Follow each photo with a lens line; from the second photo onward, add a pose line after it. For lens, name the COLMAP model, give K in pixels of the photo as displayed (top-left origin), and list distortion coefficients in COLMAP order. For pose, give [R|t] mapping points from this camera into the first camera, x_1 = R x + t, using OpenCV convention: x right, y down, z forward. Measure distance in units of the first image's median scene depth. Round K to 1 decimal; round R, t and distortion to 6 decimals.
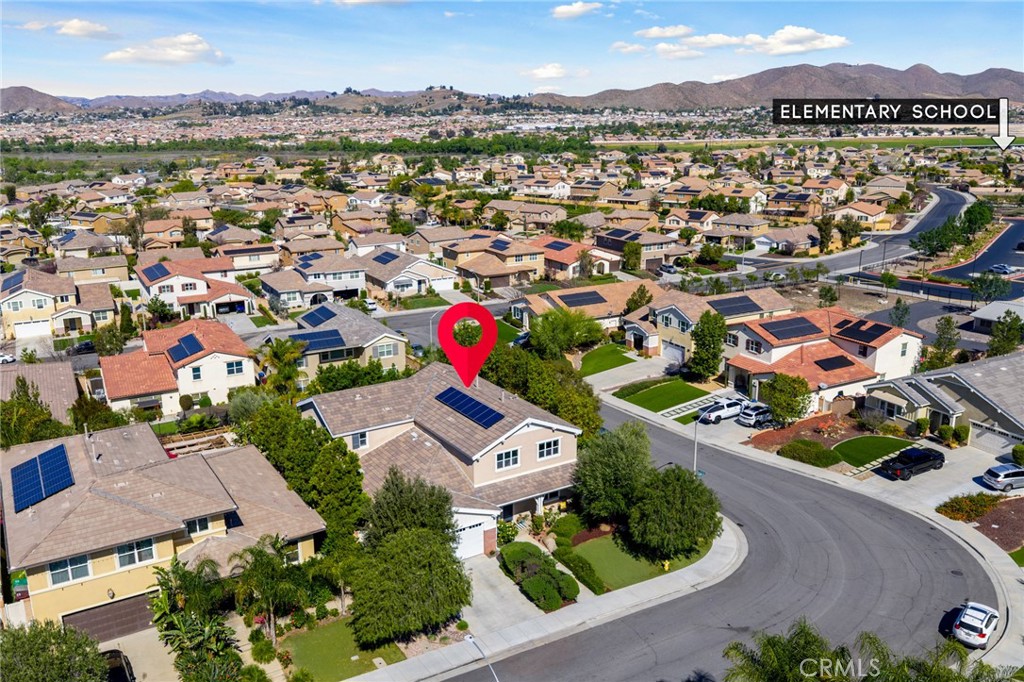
lens RADIAL K [[846.4, 0, 512.7], [0, 846.4, 338.7], [0, 0, 1]] dist [0.020280, -0.035220]
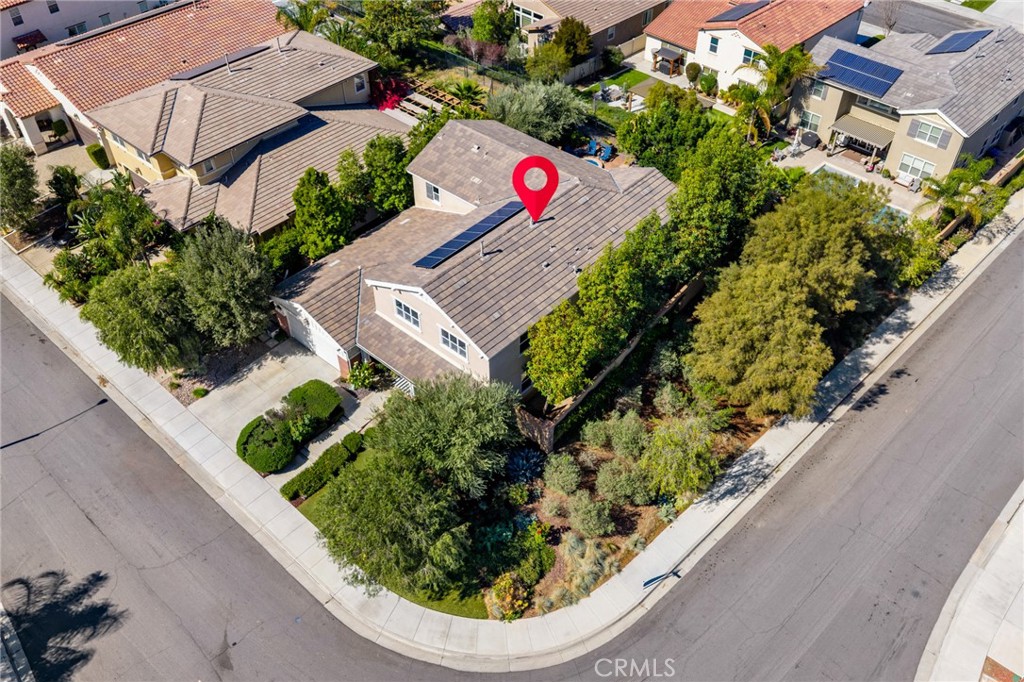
lens RADIAL K [[846.4, 0, 511.0], [0, 846.4, 343.1], [0, 0, 1]] dist [0.020280, -0.035220]
pose [[0.279088, 0.663524, -0.694152, 0.355781], [-0.249498, 0.748154, 0.614831, -0.207132], [0.927287, 0.001597, 0.374349, 0.501642]]
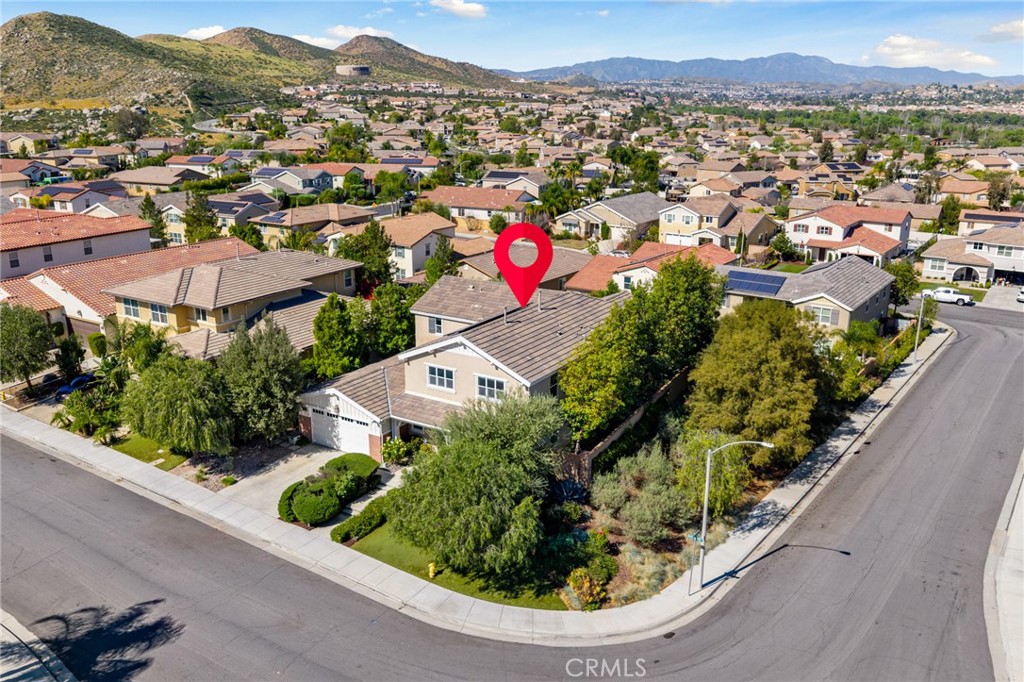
lens RADIAL K [[846.4, 0, 511.0], [0, 846.4, 340.9], [0, 0, 1]] dist [0.020280, -0.035220]
pose [[0.431781, 0.261576, -0.863217, 0.457590], [-0.240202, 0.955812, 0.169486, -0.030824], [0.869407, 0.134166, 0.475533, 0.413556]]
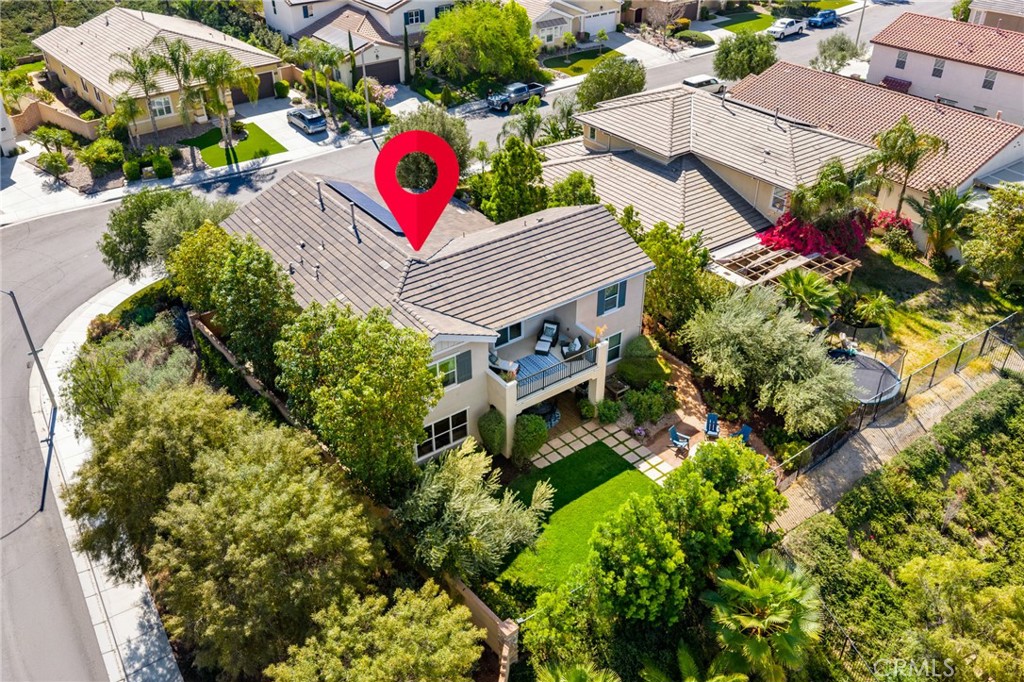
lens RADIAL K [[846.4, 0, 509.8], [0, 846.4, 339.9], [0, 0, 1]] dist [0.020280, -0.035220]
pose [[-0.997677, 0.047341, -0.048979, -0.084113], [-0.005375, 0.662082, 0.749412, -0.249755], [0.067906, 0.747935, -0.660289, 1.034960]]
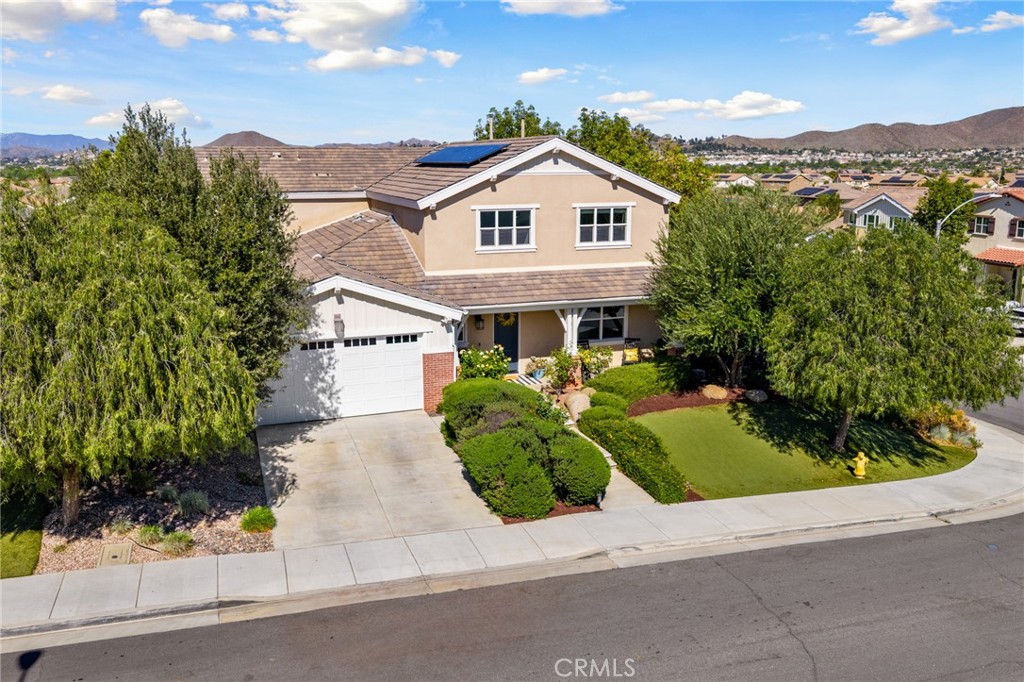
lens RADIAL K [[846.4, 0, 515.1], [0, 846.4, 343.2], [0, 0, 1]] dist [0.020280, -0.035220]
pose [[0.976518, 0.050511, -0.209433, 0.062280], [-0.060837, 0.997214, -0.043156, 0.141025], [0.206670, 0.054884, 0.976870, 0.345143]]
